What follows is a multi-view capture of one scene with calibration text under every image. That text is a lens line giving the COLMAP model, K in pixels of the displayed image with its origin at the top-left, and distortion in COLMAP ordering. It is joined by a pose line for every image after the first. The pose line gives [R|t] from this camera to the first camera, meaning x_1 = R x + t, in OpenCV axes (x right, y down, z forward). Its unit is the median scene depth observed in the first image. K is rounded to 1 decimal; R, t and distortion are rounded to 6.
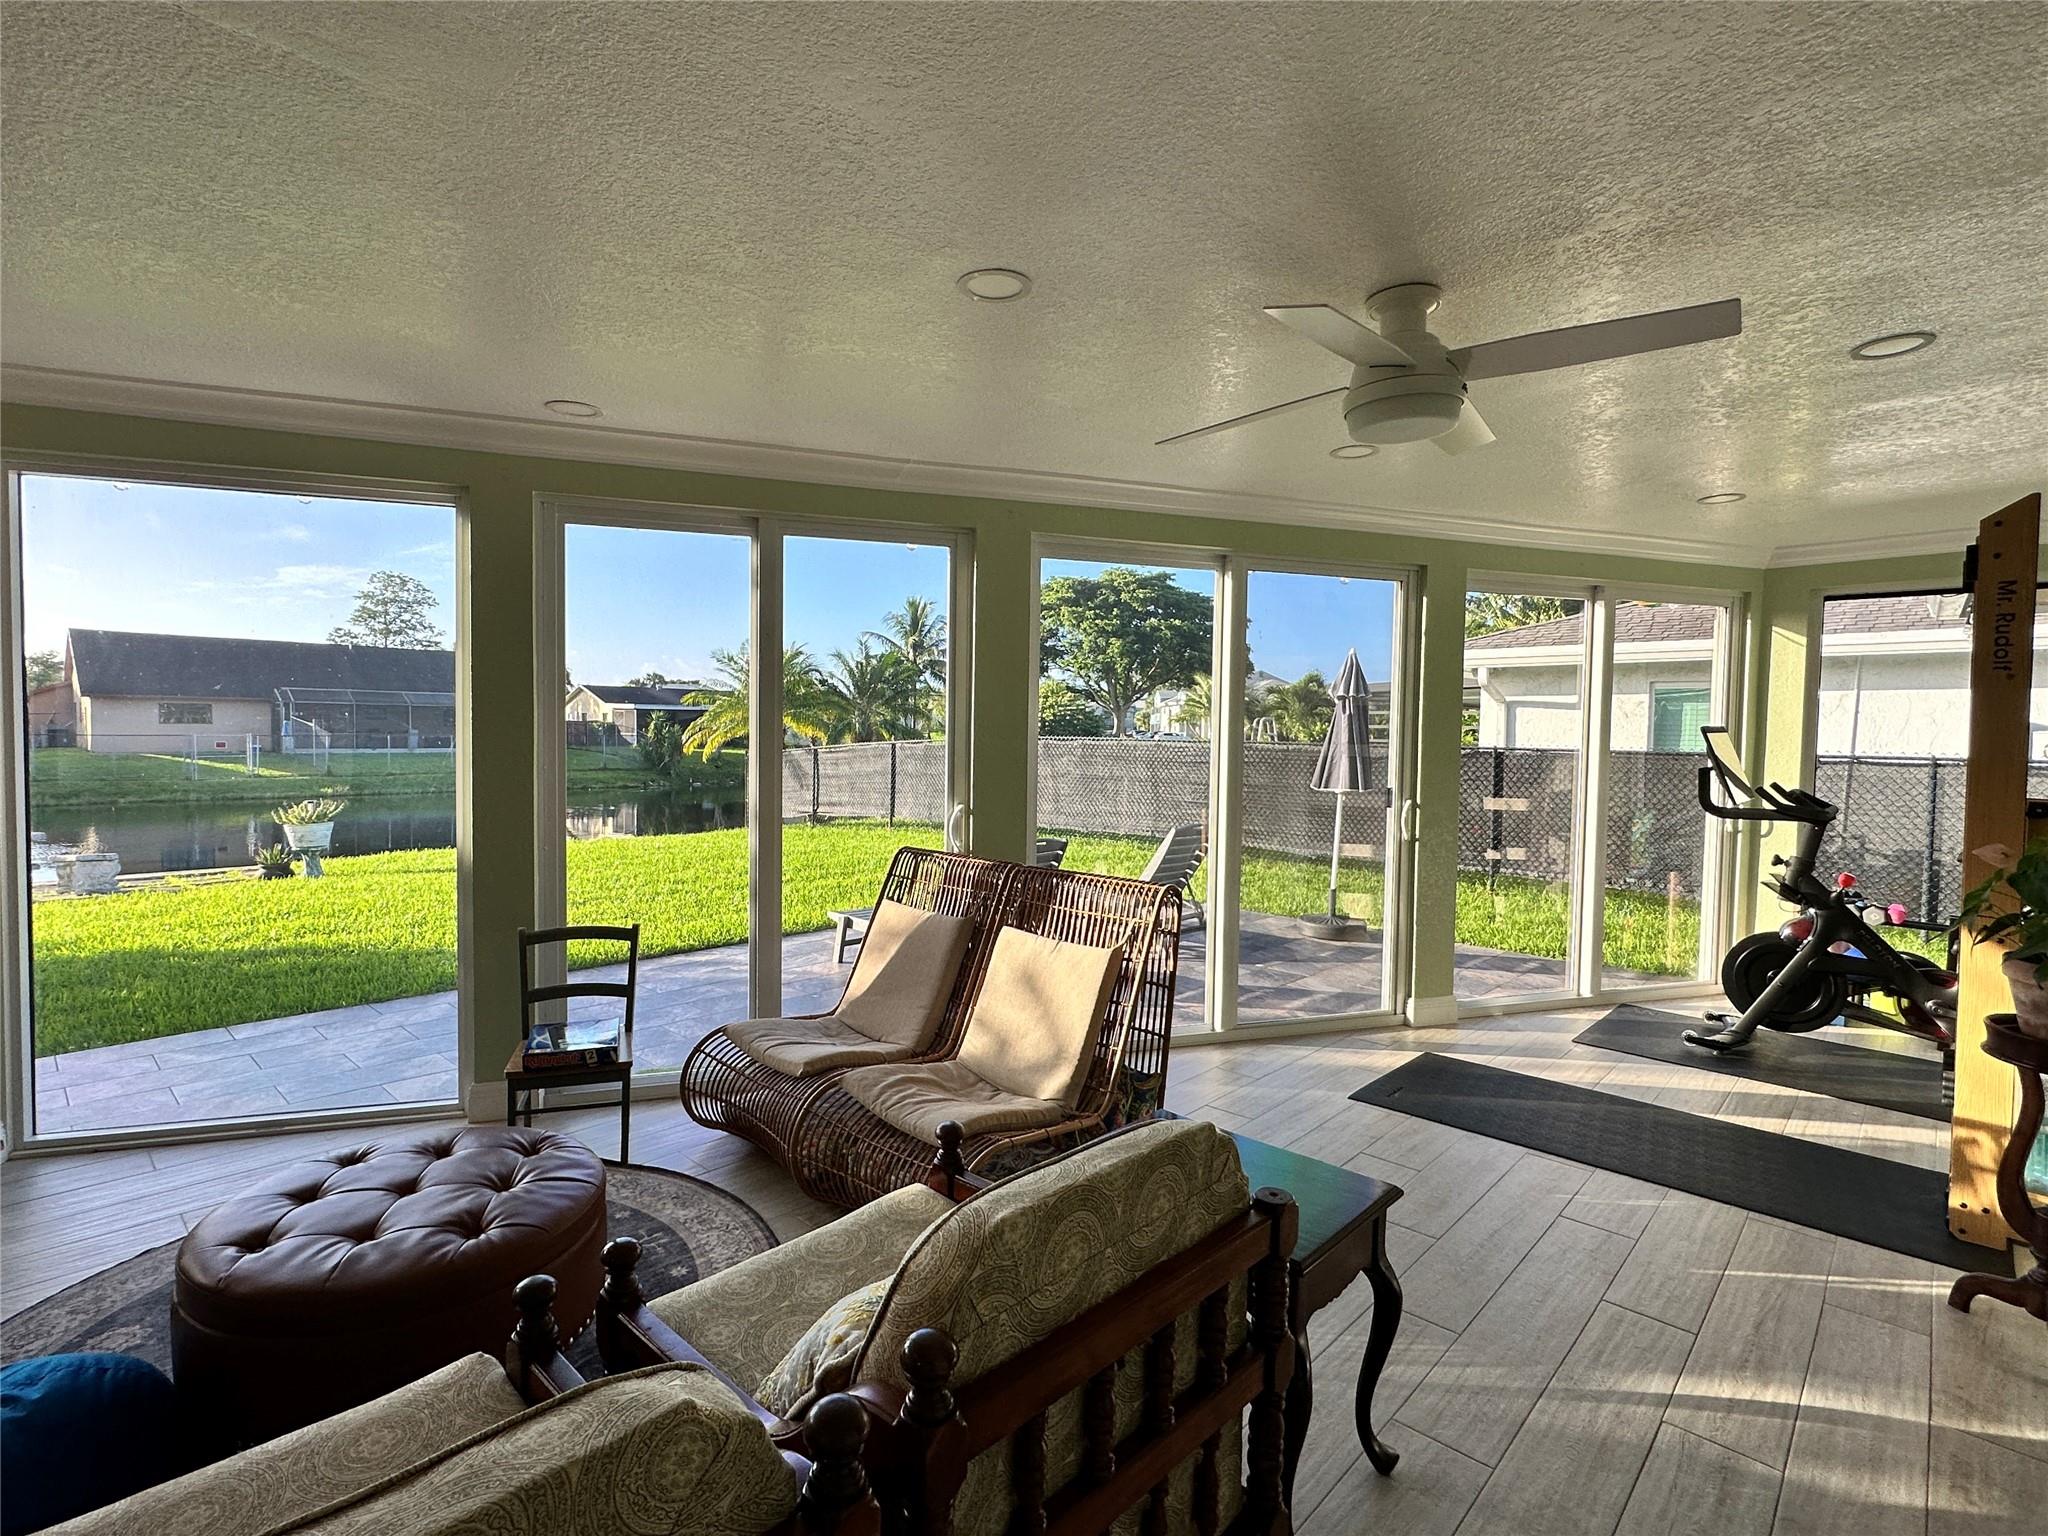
lens RADIAL K [[989.6, 0, 1045.3], [0, 989.6, 776.3], [0, 0, 1]] dist [0.020836, 0.000353]
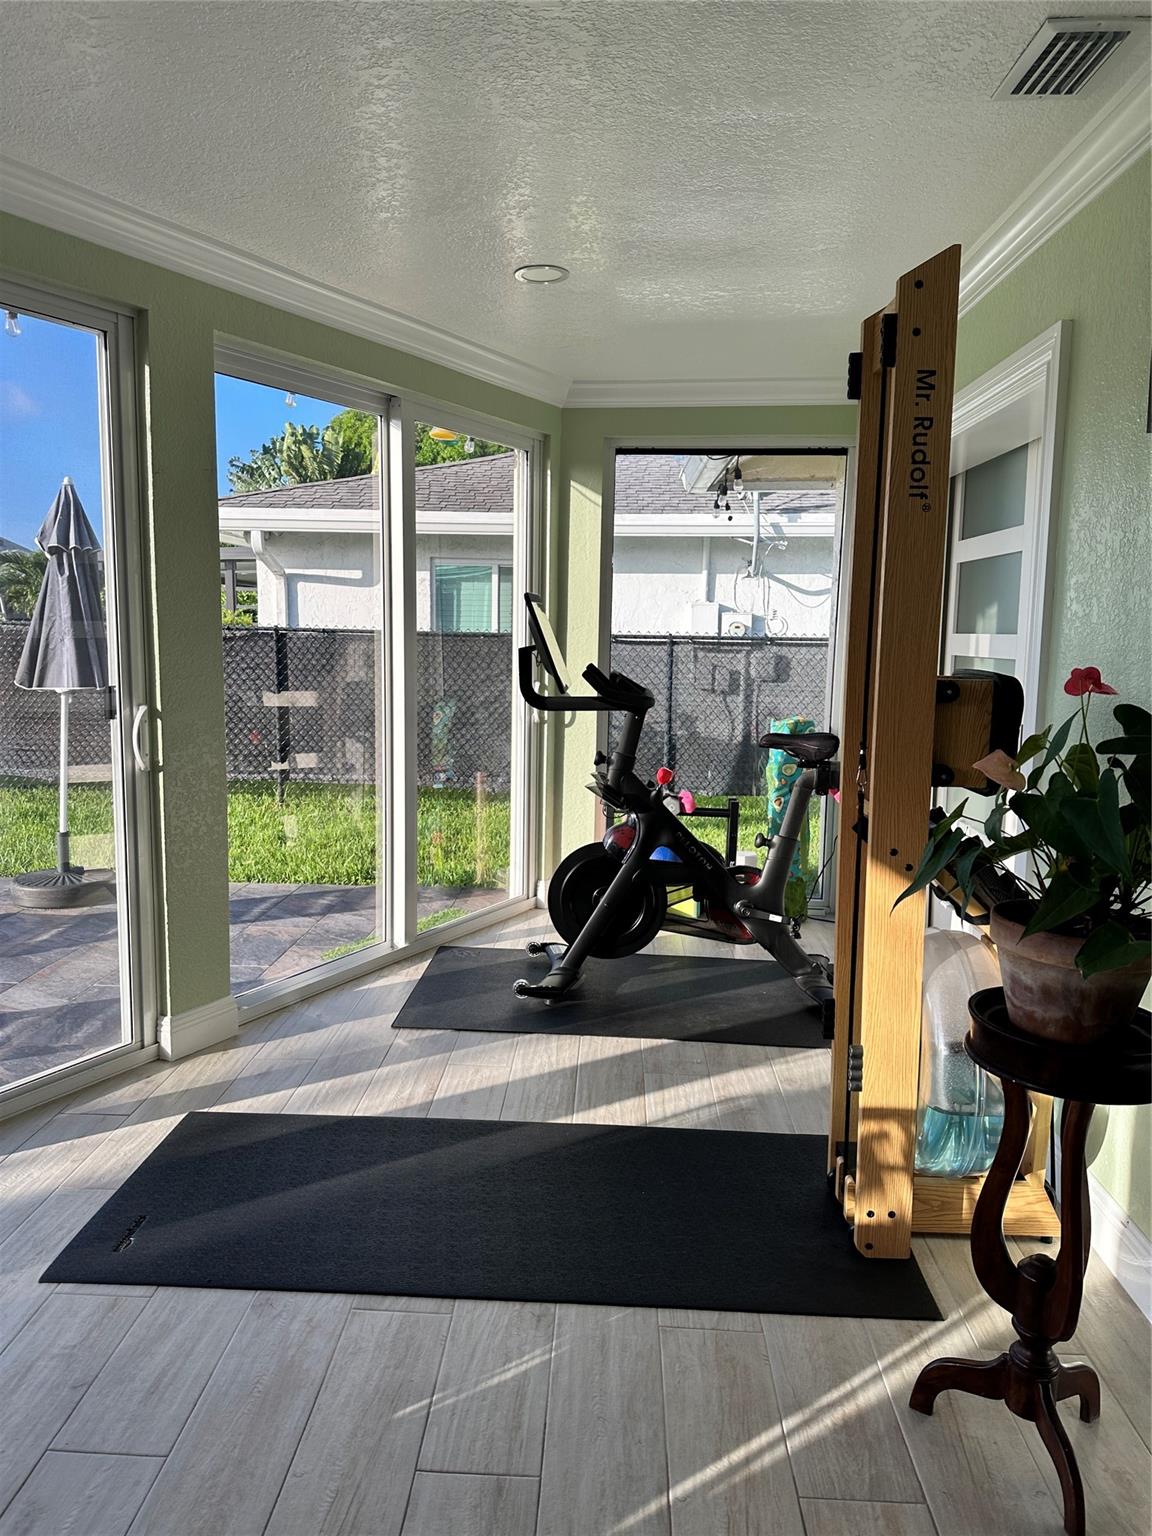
lens RADIAL K [[1091.8, 0, 585.8], [0, 1091.8, 763.4], [0, 0, 1]] dist [0.034131, -0.030918]
pose [[0.766998, -0.081529, 0.636449, 0.136224], [0.024660, 0.994907, 0.097729, 0.000222], [-0.641176, -0.059263, 0.765102, 0.291417]]
